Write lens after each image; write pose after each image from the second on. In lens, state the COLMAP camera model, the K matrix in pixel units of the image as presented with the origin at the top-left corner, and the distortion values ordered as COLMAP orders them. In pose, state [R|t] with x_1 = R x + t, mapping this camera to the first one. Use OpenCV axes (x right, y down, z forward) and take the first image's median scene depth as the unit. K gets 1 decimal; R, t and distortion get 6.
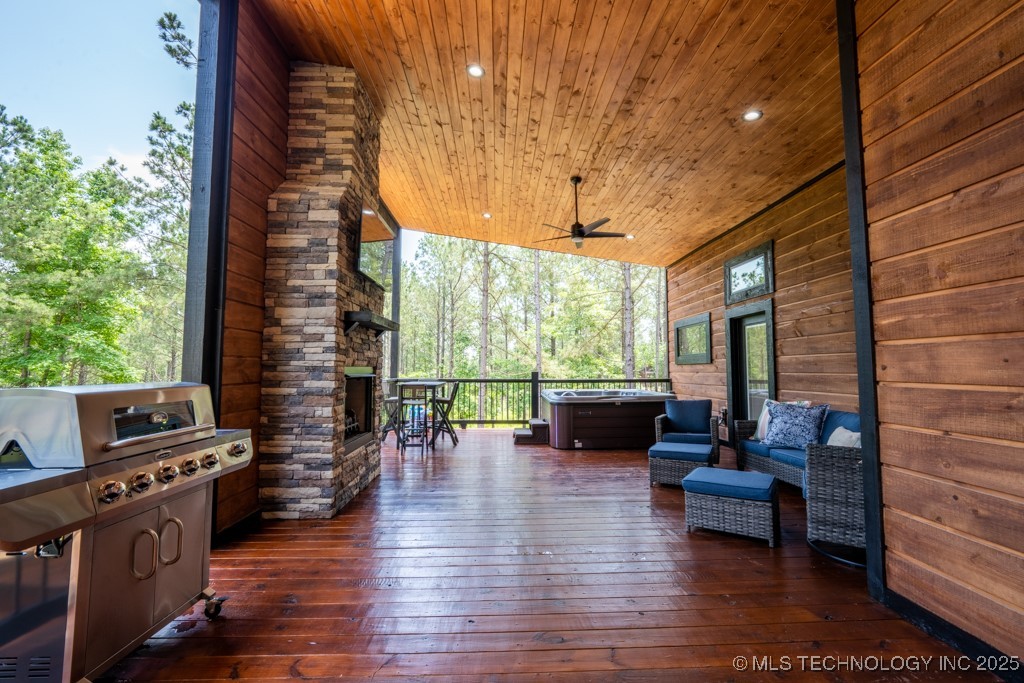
lens RADIAL K [[431.2, 0, 507.0], [0, 431.2, 338.0], [0, 0, 1]] dist [0.000357, 0.000153]
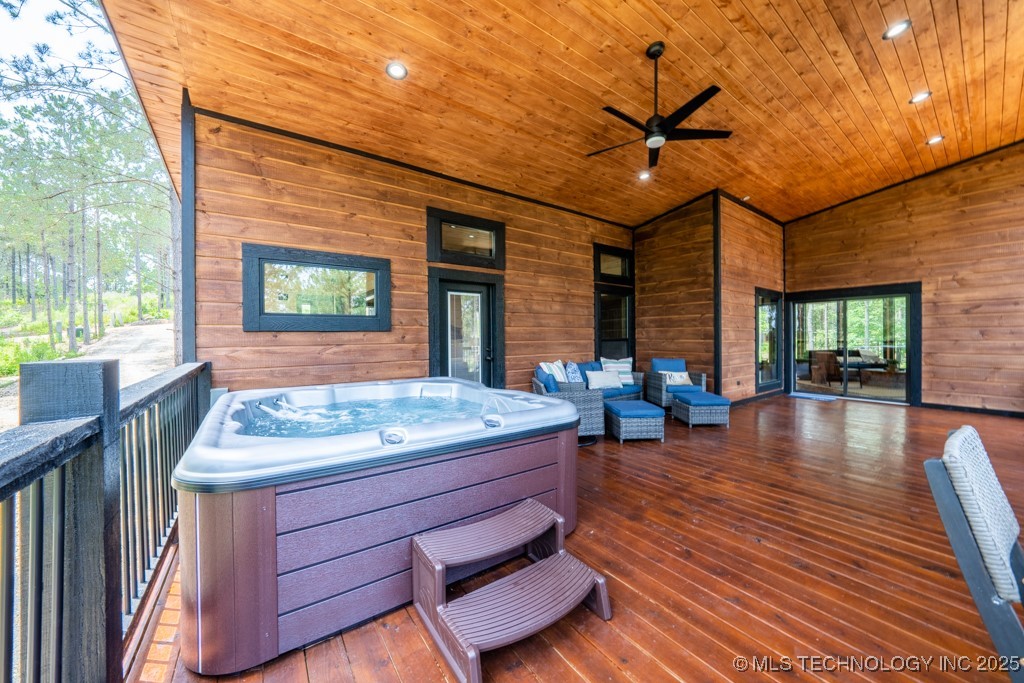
lens RADIAL K [[360.8, 0, 507.3], [0, 360.8, 340.0], [0, 0, 1]] dist [-0.025133, 0.005342]
pose [[-0.564635, -0.002912, 0.825335, -0.149140], [-0.052781, 0.998074, -0.032587, 0.096443], [-0.823651, -0.061962, -0.563702, 1.371018]]
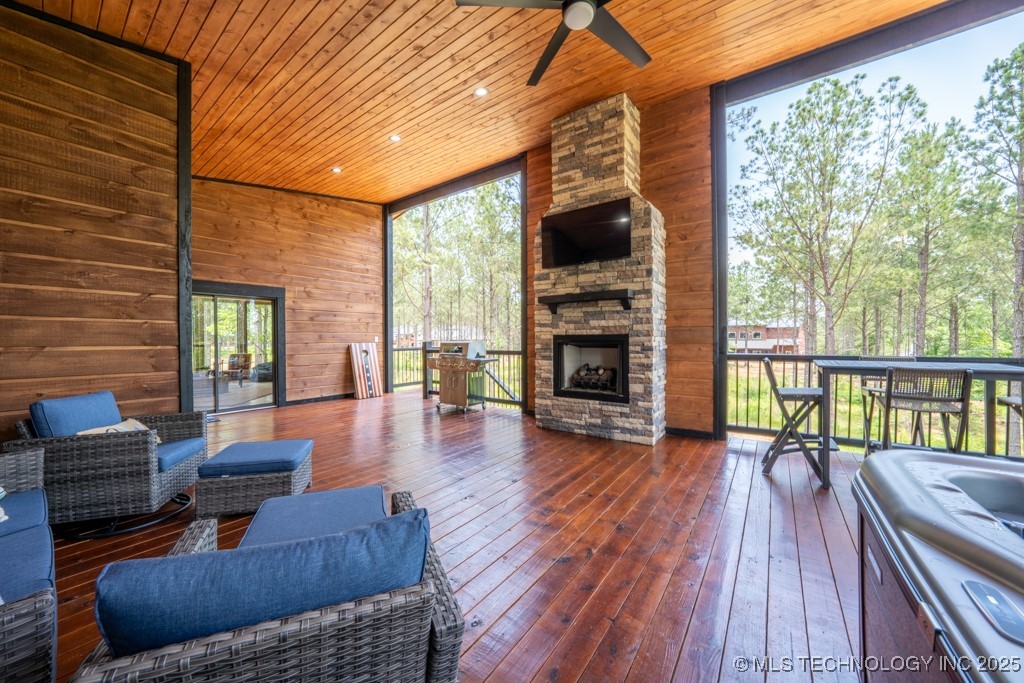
lens RADIAL K [[360.8, 0, 509.1], [0, 360.8, 339.0], [0, 0, 1]] dist [-0.025133, 0.005342]
pose [[-0.605457, 0.006108, -0.795855, 0.437093], [0.062354, 0.997261, -0.039784, 0.075493], [0.793432, -0.073712, -0.604179, 1.045404]]
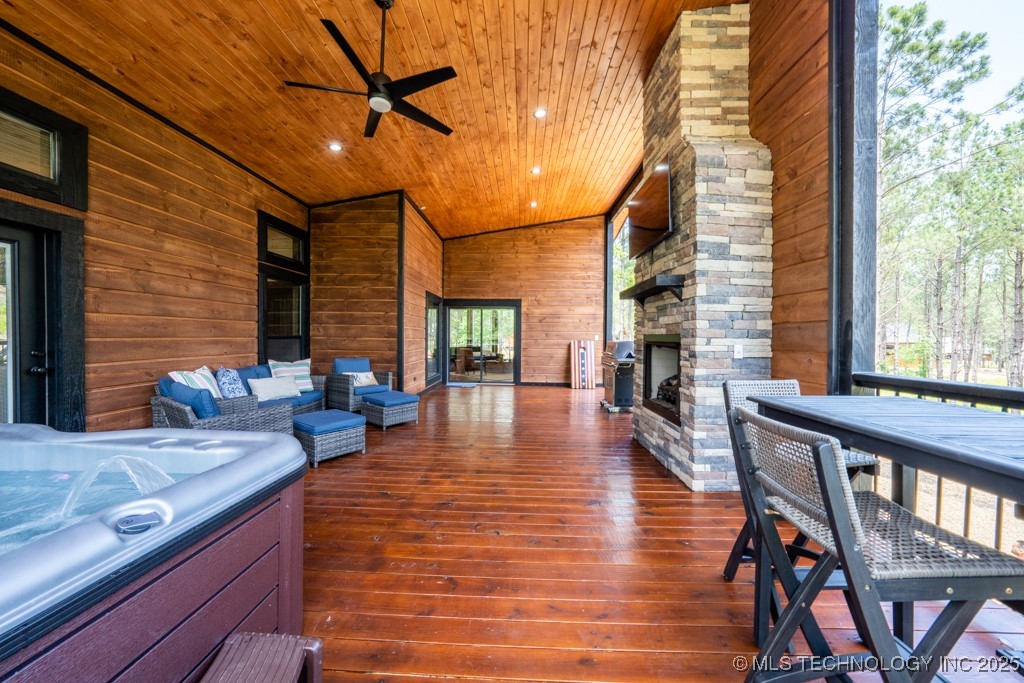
lens RADIAL K [[360.8, 0, 512.0], [0, 360.8, 339.7], [0, 0, 1]] dist [-0.025133, 0.005342]
pose [[-0.998655, -0.010359, 0.050800, -0.031964], [-0.013475, 0.998024, -0.061380, 0.095309], [-0.050064, -0.061982, -0.996821, 1.331901]]
